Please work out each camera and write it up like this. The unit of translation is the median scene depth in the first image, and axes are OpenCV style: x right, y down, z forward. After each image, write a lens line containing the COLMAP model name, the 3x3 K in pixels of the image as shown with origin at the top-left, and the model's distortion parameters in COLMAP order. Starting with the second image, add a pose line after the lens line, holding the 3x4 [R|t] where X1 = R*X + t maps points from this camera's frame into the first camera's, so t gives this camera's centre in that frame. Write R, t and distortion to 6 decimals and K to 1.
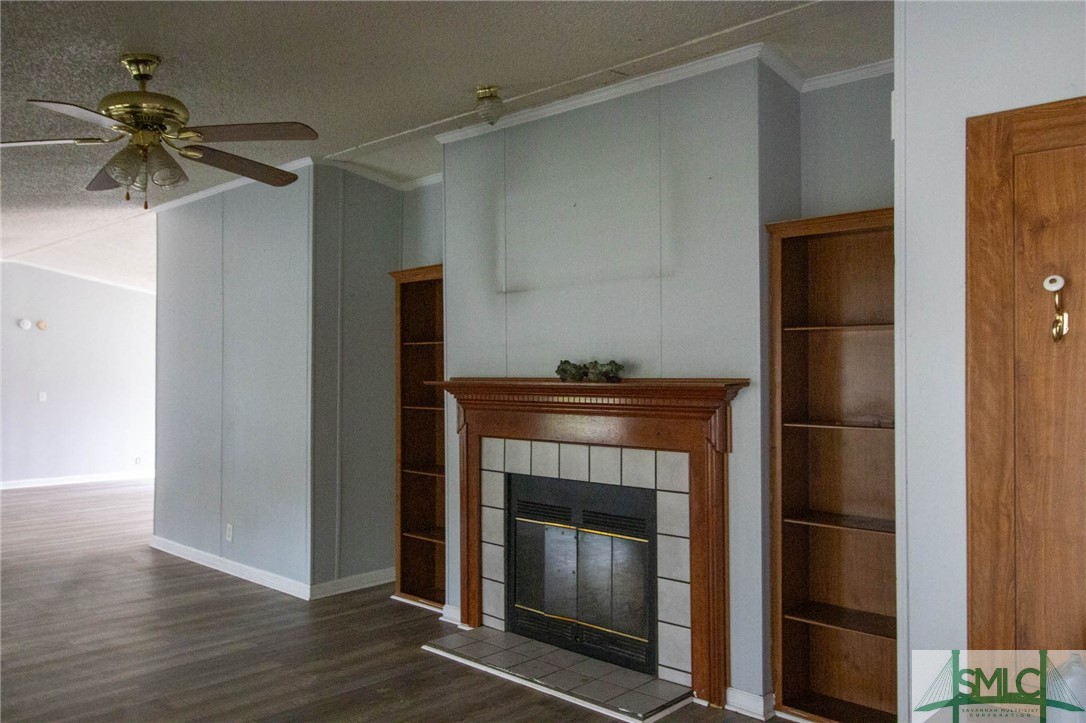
lens RADIAL K [[849.4, 0, 543.0], [0, 849.4, 361.5], [0, 0, 1]] dist [0.015174, -0.003936]
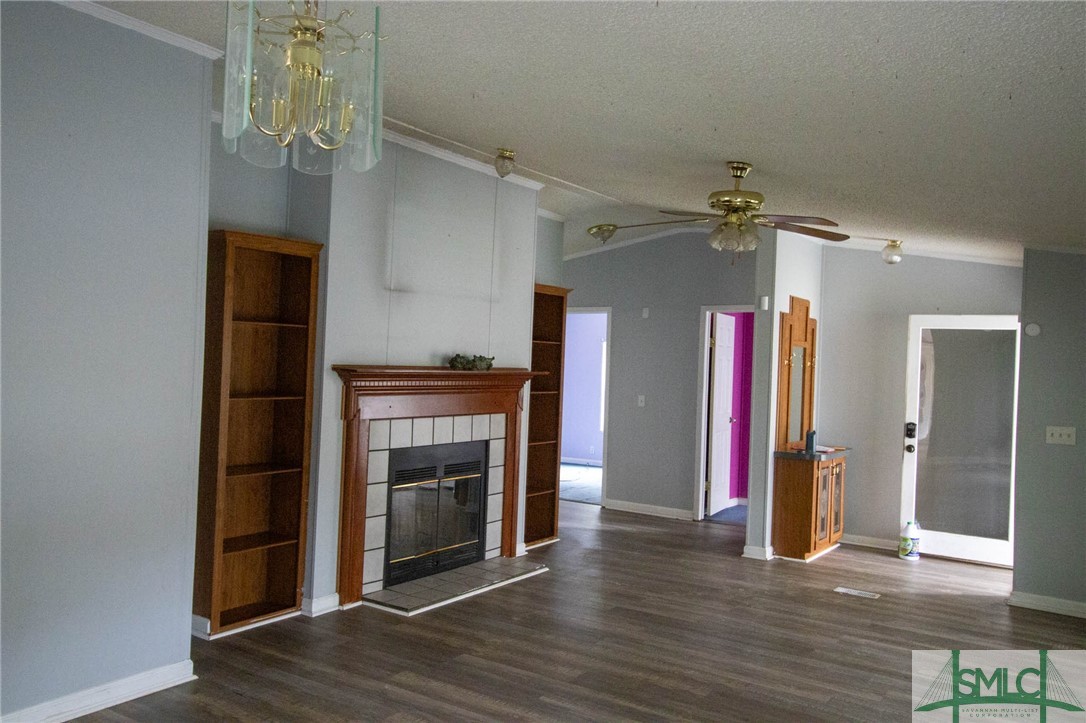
lens RADIAL K [[849.4, 0, 543.0], [0, 849.4, 361.5], [0, 0, 1]] dist [0.015174, -0.003936]
pose [[-0.168675, -0.007151, 0.985646, -1.277717], [-0.050544, 0.998721, -0.001404, 0.005255], [-0.984375, -0.050055, -0.168820, 1.064471]]
